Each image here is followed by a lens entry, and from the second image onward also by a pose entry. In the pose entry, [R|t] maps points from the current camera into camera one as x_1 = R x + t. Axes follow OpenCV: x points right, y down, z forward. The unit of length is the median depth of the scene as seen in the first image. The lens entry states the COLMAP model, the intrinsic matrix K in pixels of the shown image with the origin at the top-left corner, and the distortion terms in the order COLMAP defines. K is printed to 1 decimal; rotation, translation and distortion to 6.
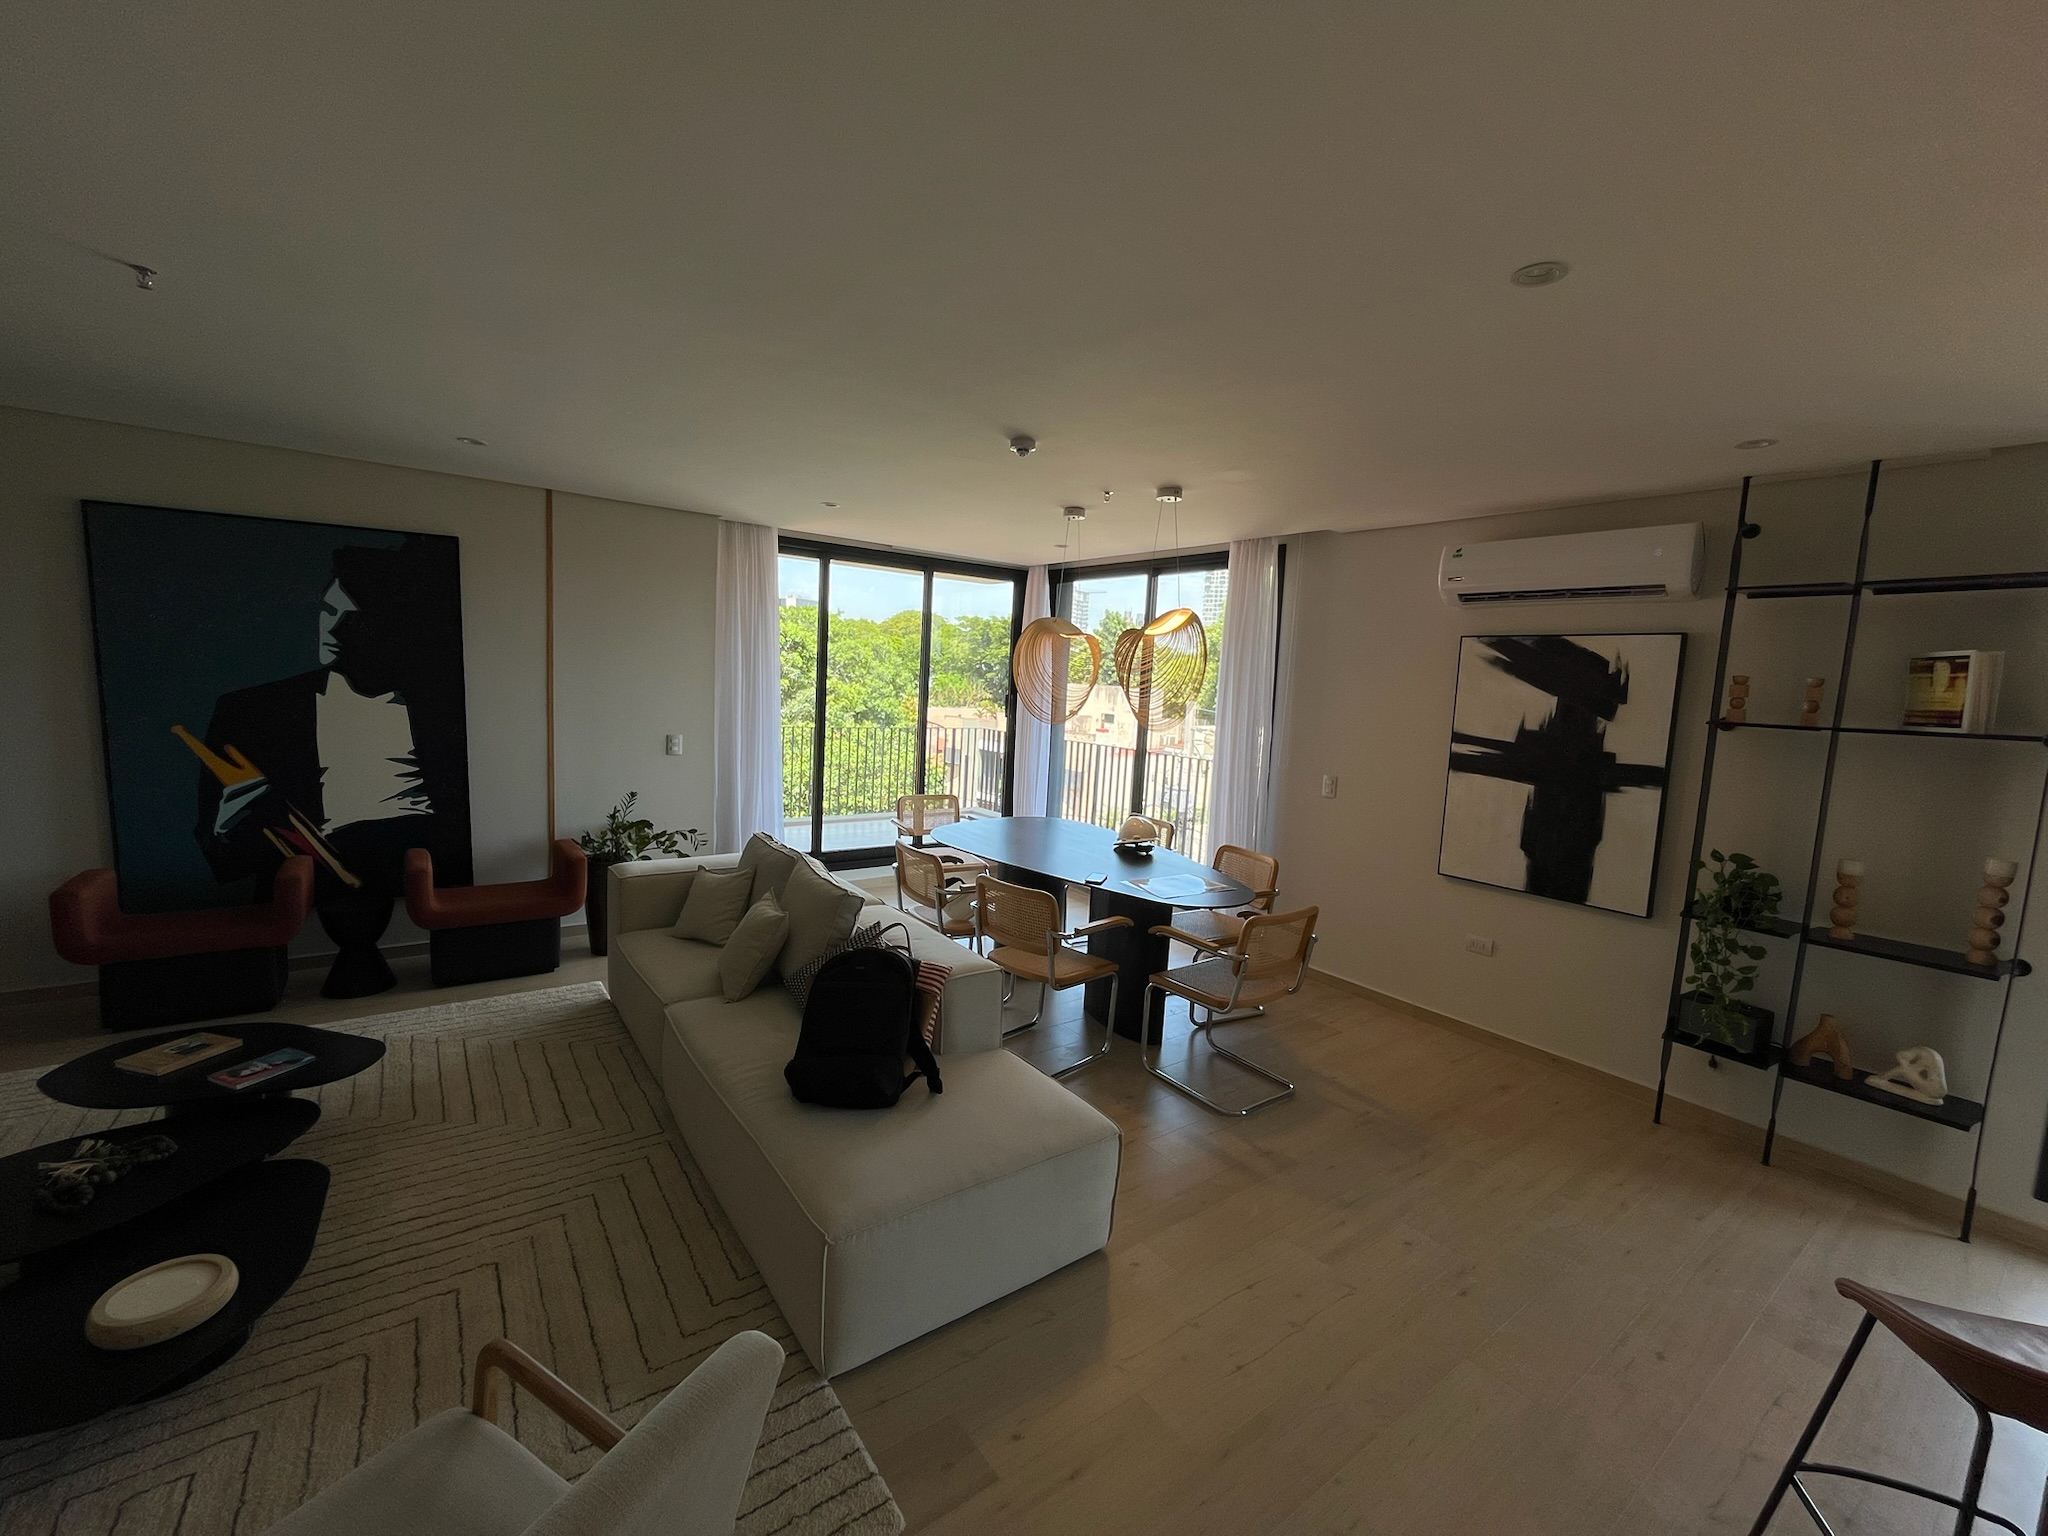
lens RADIAL K [[837.6, 0, 1024.0], [0, 837.6, 768.0], [0, 0, 1]] dist [-0.000661, 0.000309]
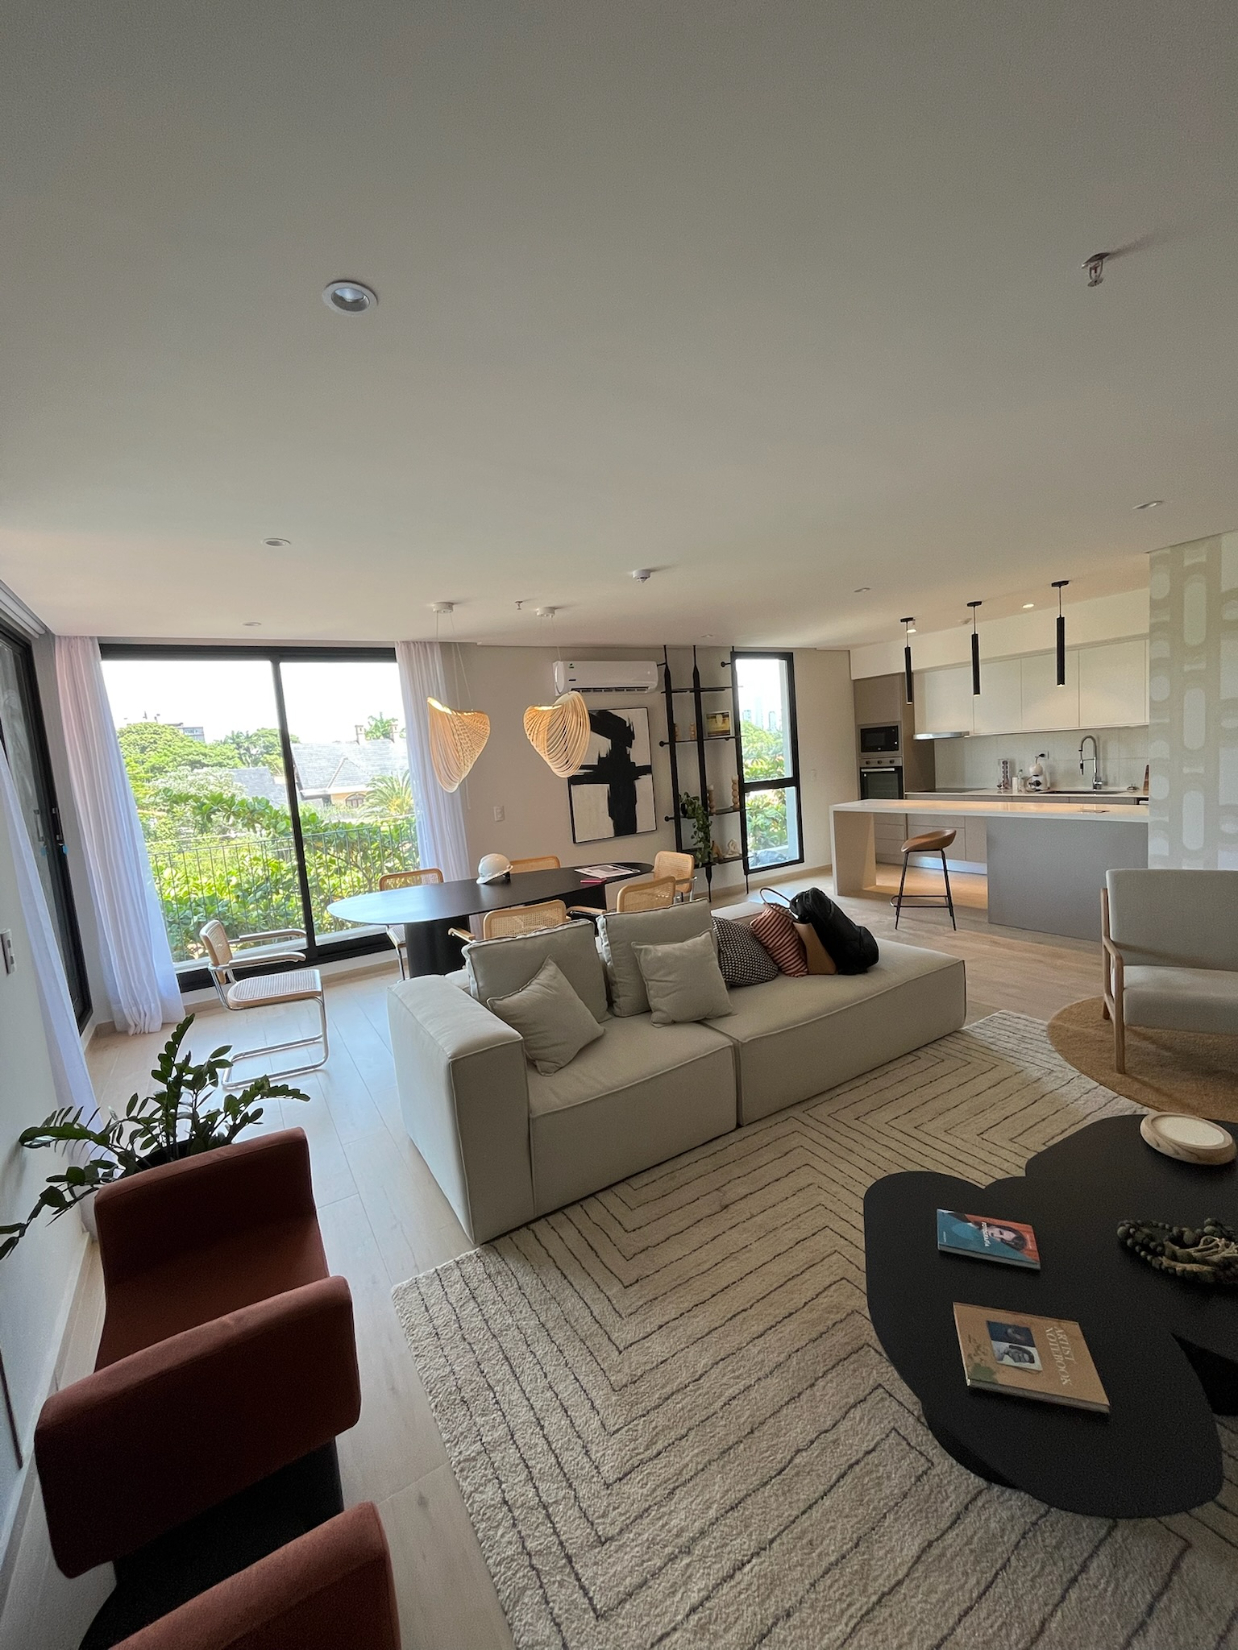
lens RADIAL K [[674.8, 0, 619.0], [0, 674.8, 825.0], [0, 0, 1]] dist [-0.000661, 0.000309]
pose [[0.085698, -0.162973, 0.982902, -1.075145], [0.191704, 0.970794, 0.144251, -0.121254], [-0.977704, 0.176064, 0.114438, 0.860948]]
